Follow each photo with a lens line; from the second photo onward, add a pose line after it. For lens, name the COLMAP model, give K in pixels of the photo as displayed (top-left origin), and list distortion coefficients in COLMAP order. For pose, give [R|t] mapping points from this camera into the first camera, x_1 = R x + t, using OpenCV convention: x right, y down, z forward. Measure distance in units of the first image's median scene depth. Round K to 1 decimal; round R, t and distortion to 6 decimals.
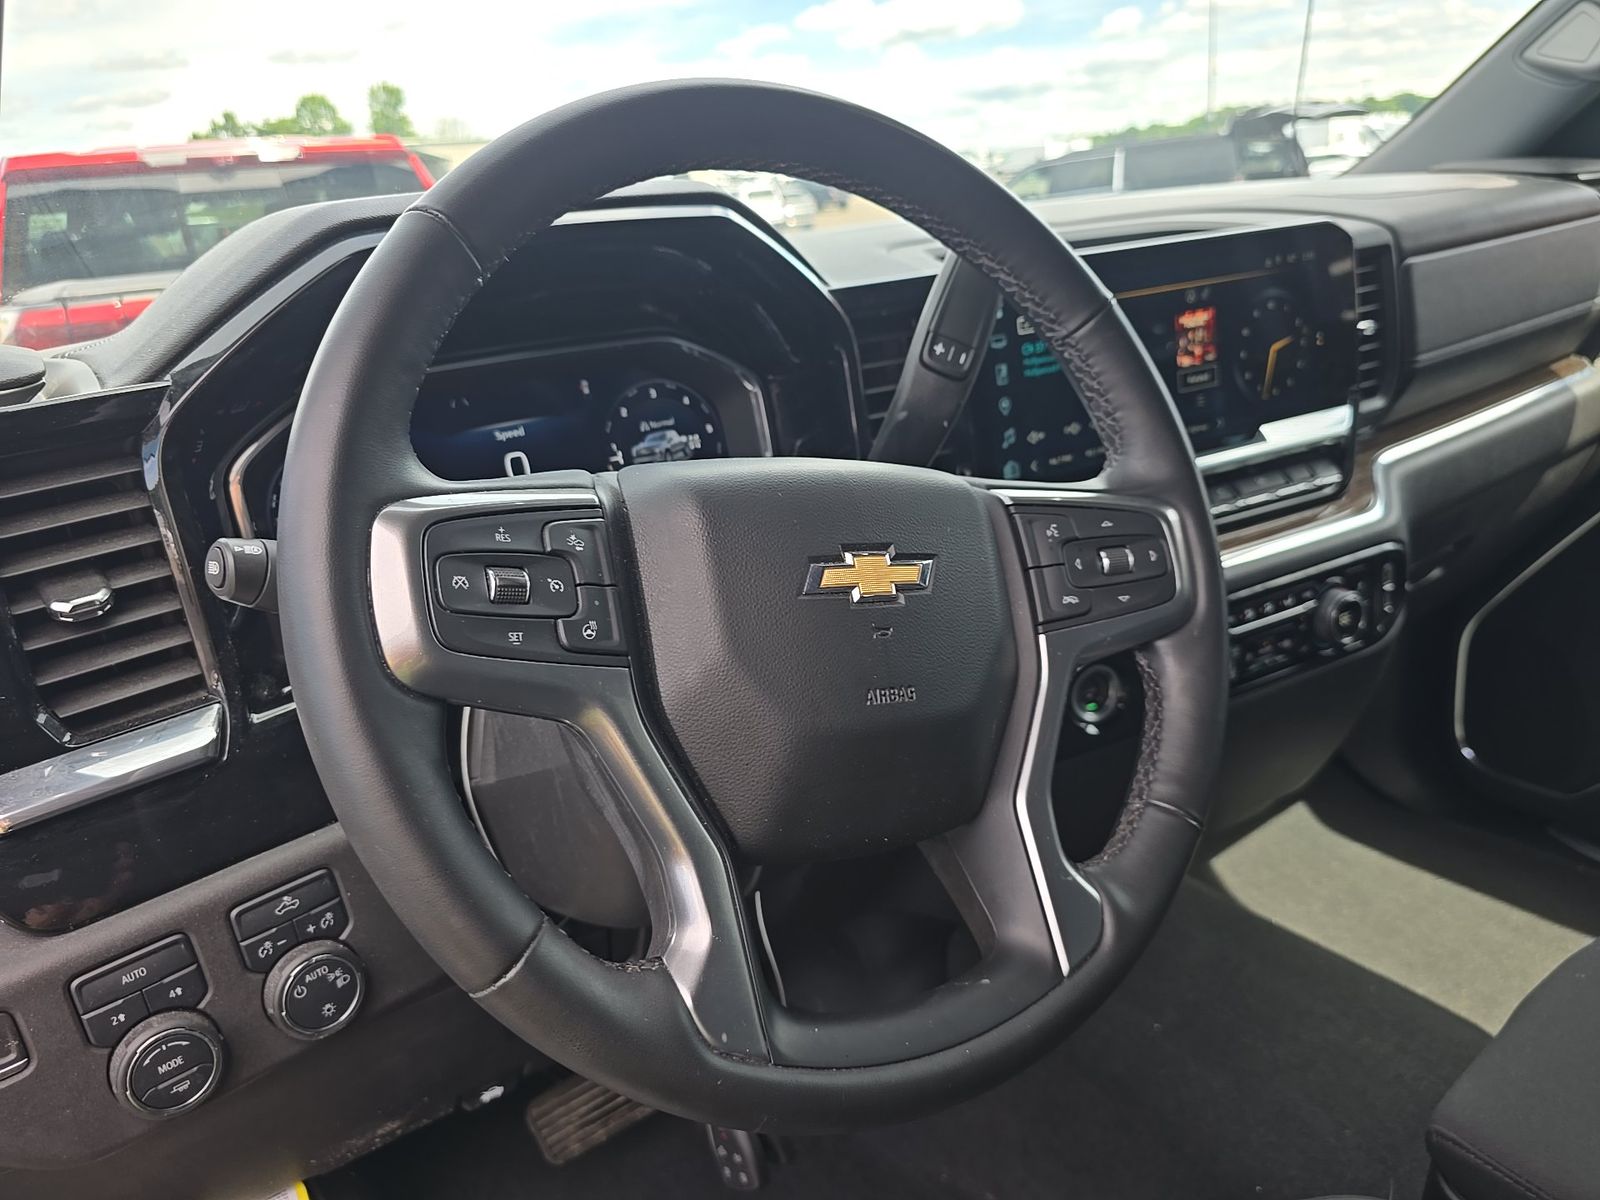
lens RADIAL K [[1119.3, 0, 798.0], [0, 1119.3, 610.1], [0, 0, 1]] dist [0.018223, -0.023638]
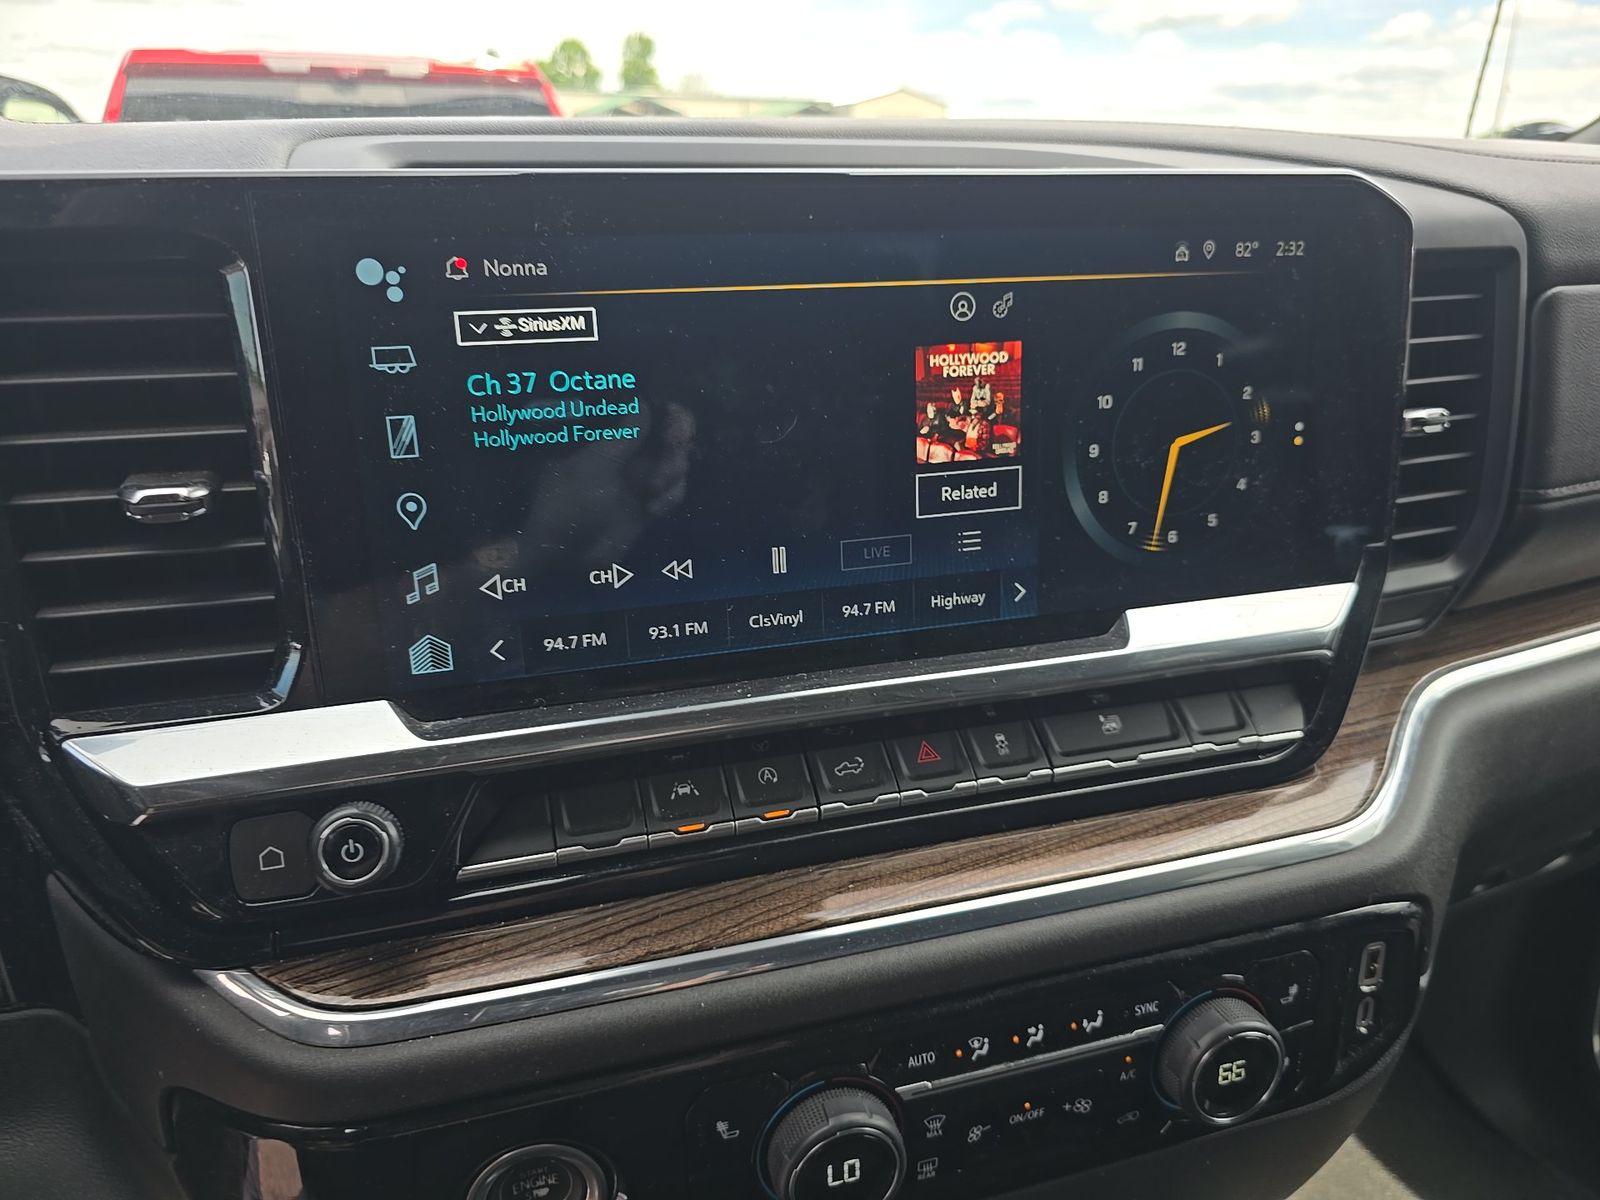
lens RADIAL K [[1119.3, 0, 812.8], [0, 1119.3, 611.9], [0, 0, 1]] dist [0.018223, -0.023638]
pose [[0.979137, 0.147775, -0.139478, 0.342870], [-0.145081, 0.988984, 0.029347, -0.153272], [0.142278, -0.008499, 0.989790, 0.512826]]
